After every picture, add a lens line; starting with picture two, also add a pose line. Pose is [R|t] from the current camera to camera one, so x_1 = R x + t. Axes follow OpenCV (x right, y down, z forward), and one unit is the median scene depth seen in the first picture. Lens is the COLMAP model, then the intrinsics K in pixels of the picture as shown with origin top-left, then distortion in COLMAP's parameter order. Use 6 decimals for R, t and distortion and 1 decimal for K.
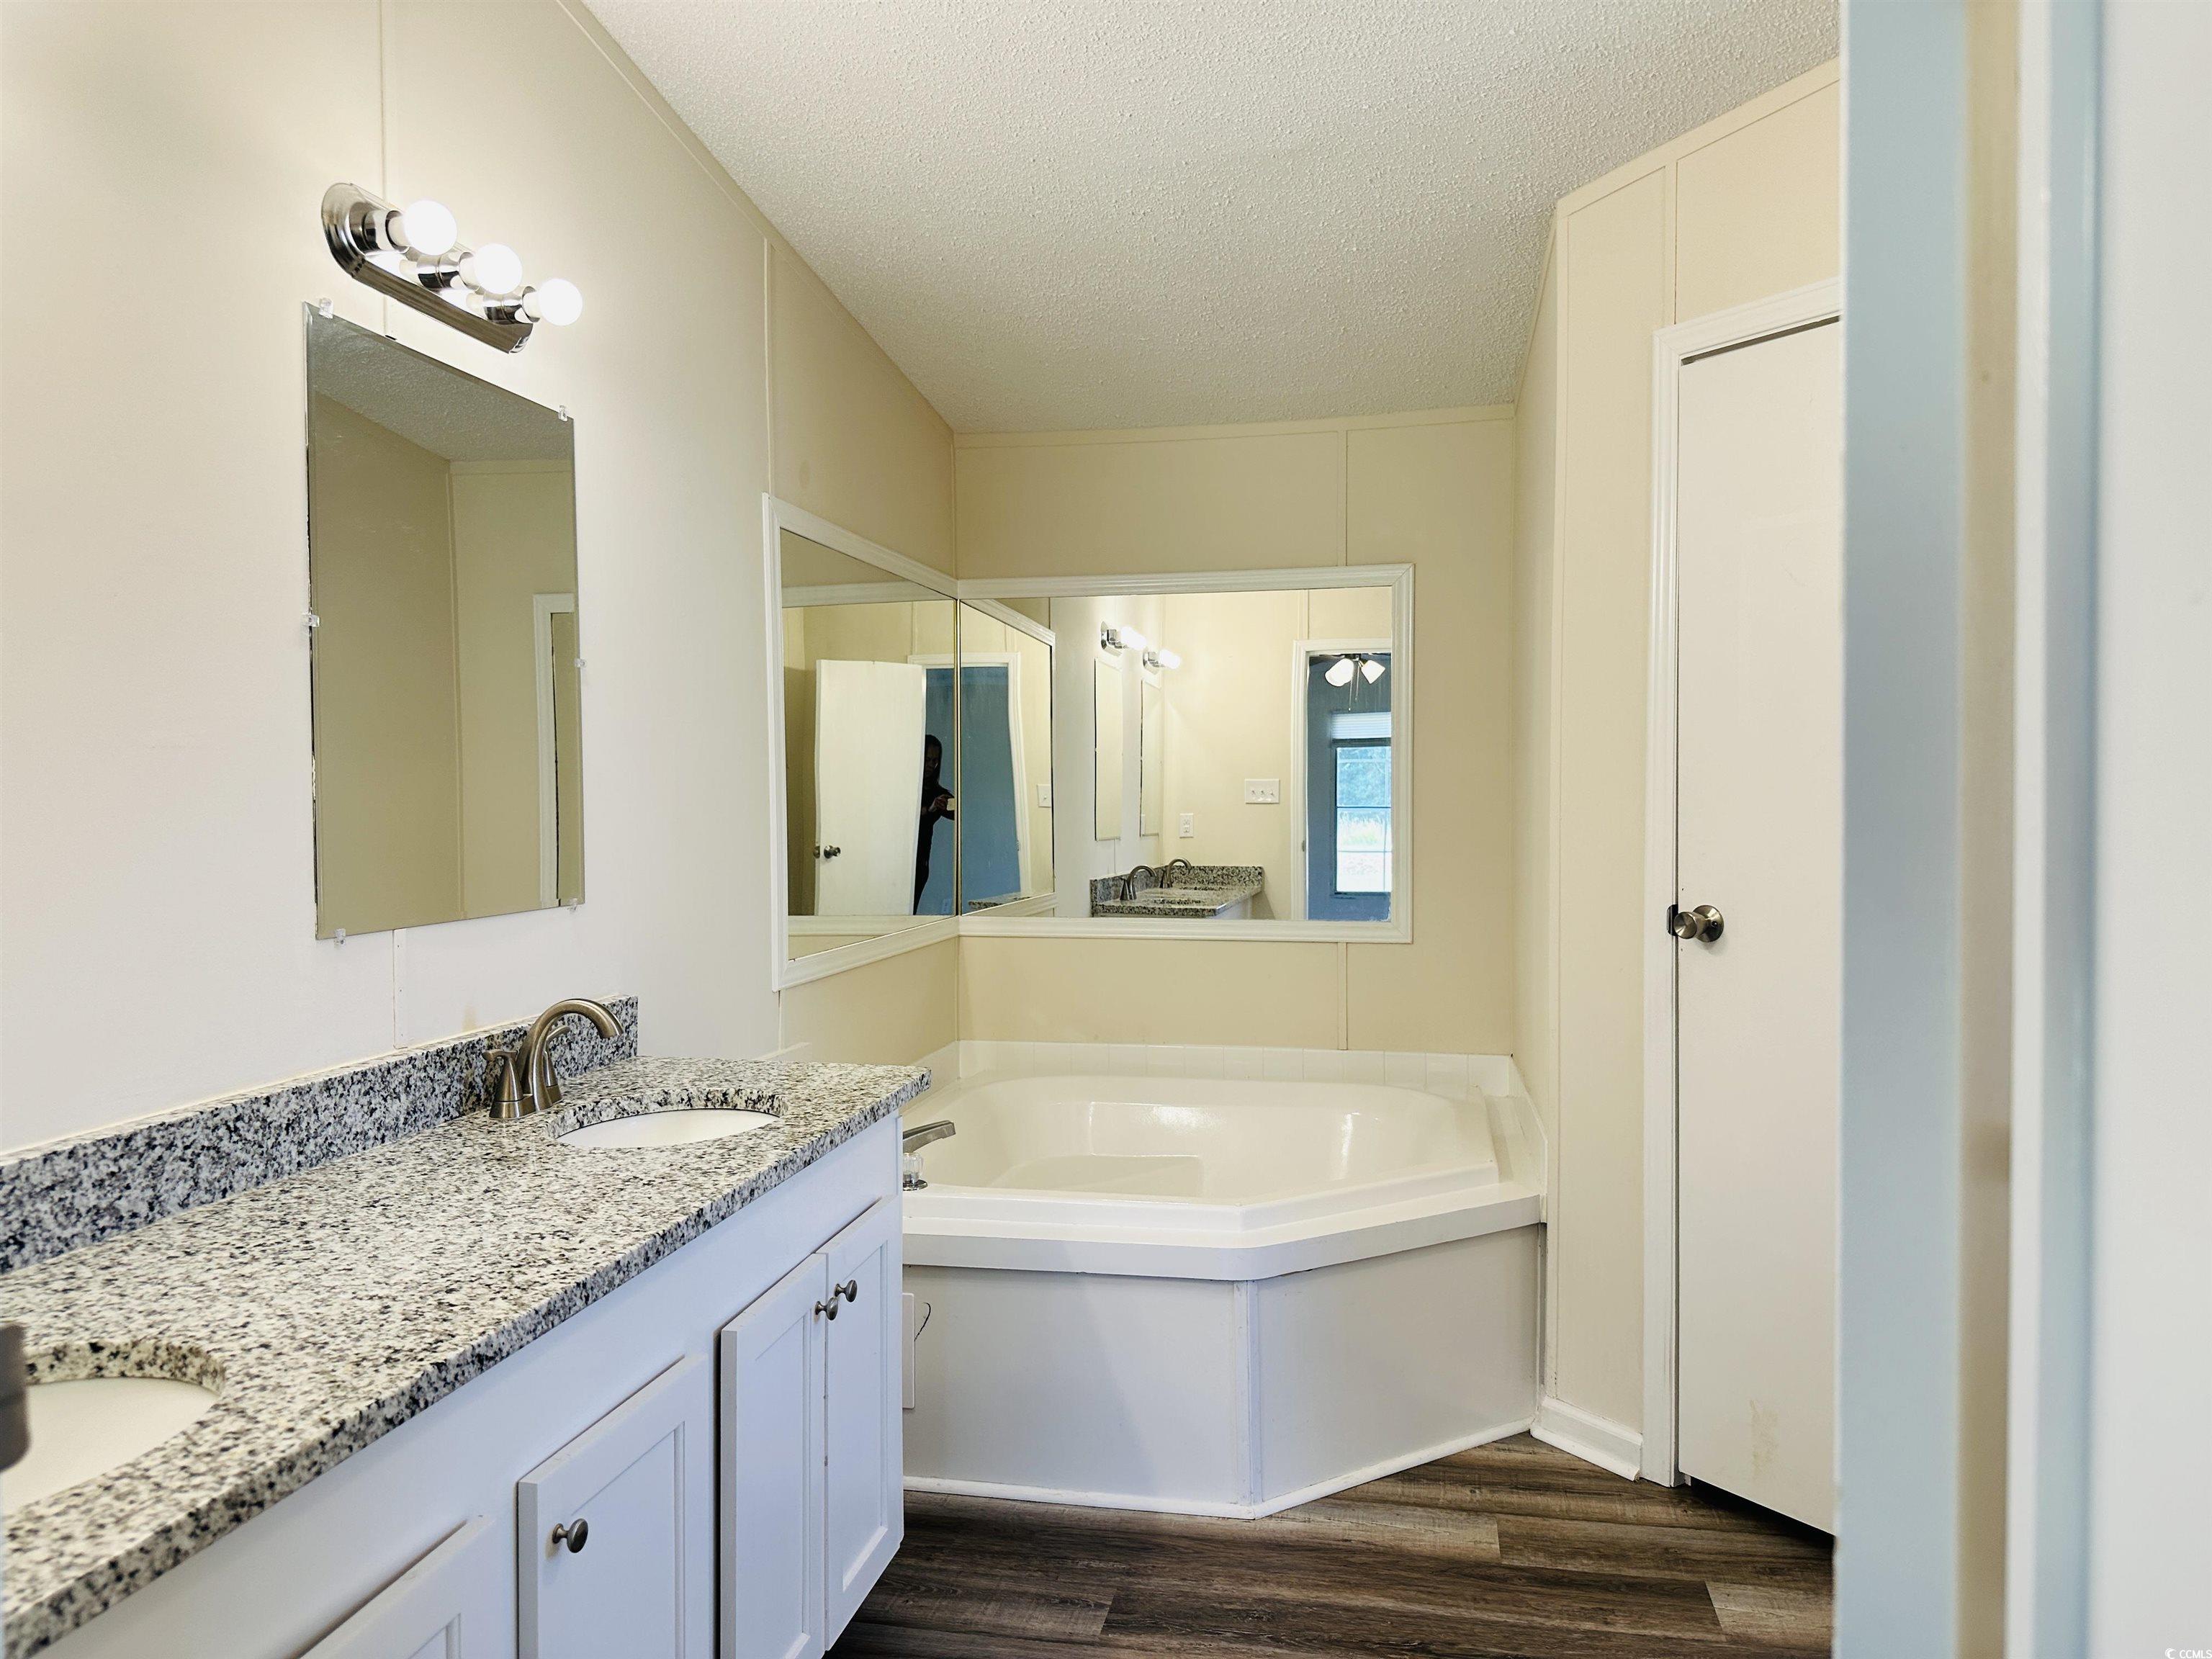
lens RADIAL K [[1562.9, 0, 1129.0], [0, 1562.9, 818.4], [0, 0, 1]] dist [0.064138, -0.067507]
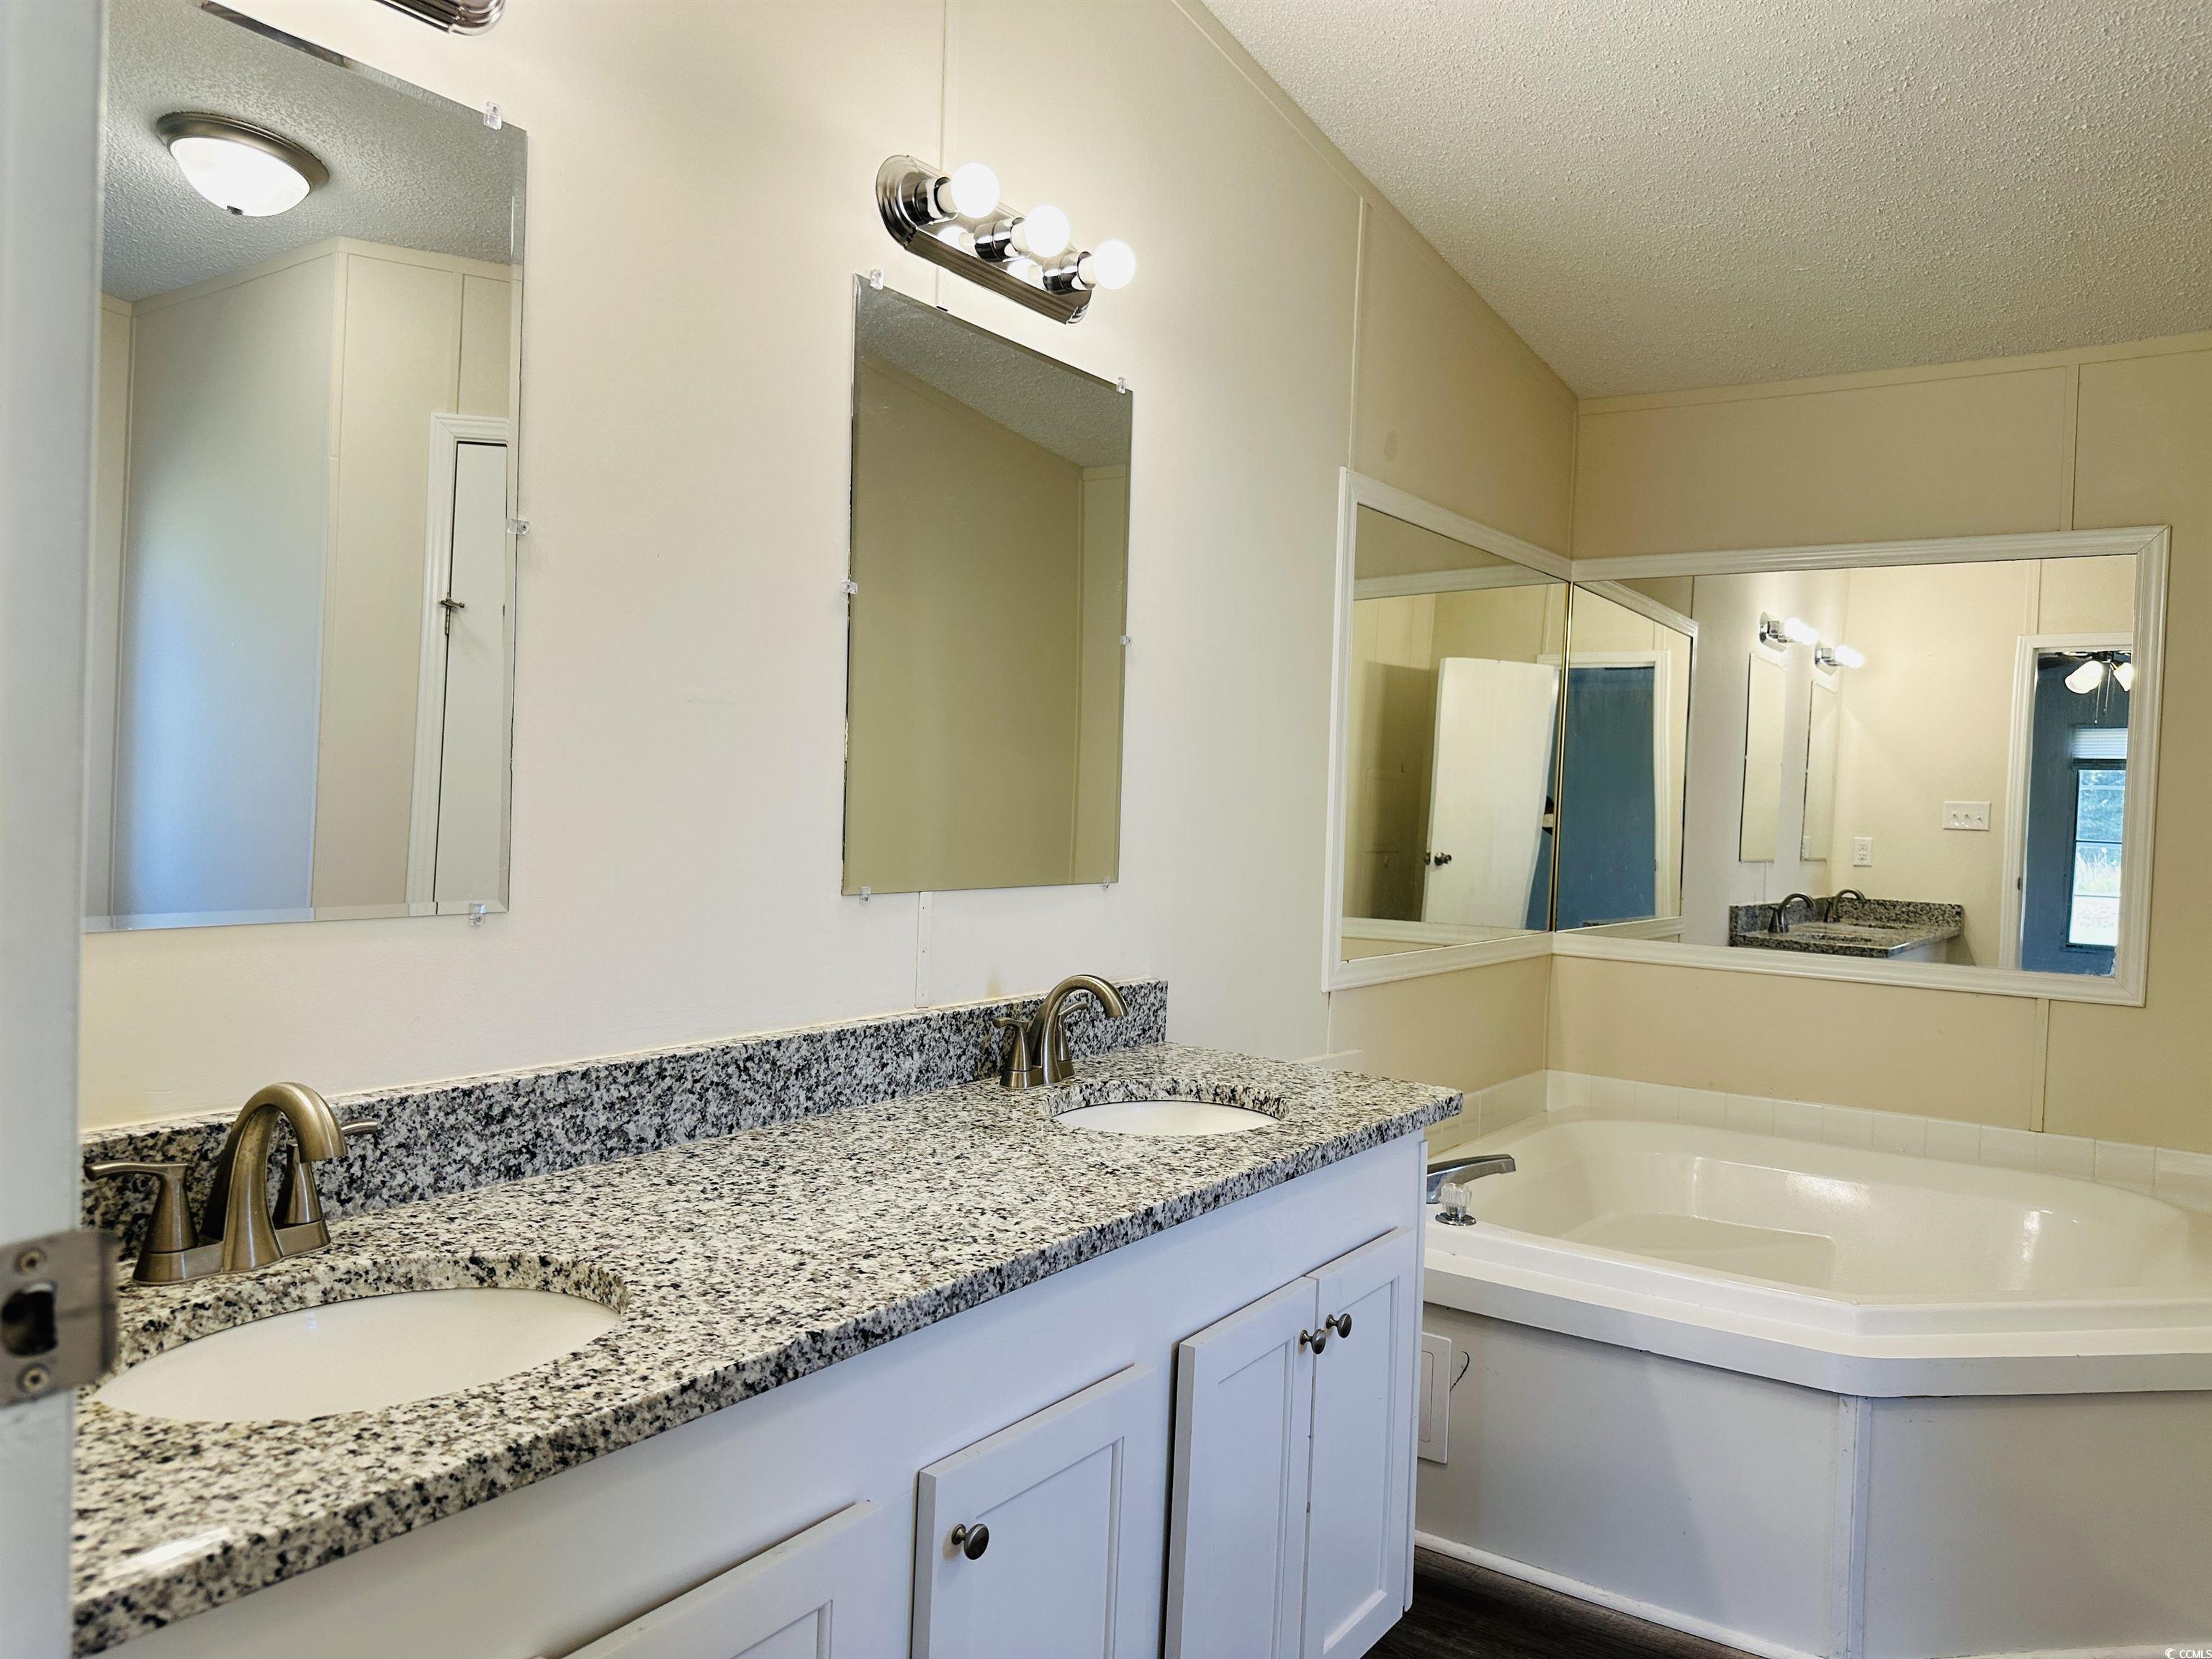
lens RADIAL K [[1562.9, 0, 1165.6], [0, 1562.9, 825.0], [0, 0, 1]] dist [0.064138, -0.067507]
pose [[0.917568, 0.044125, -0.395122, 0.070660], [-0.046892, 0.998896, 0.002657, 0.015855], [0.394804, 0.016090, 0.918625, 0.122200]]
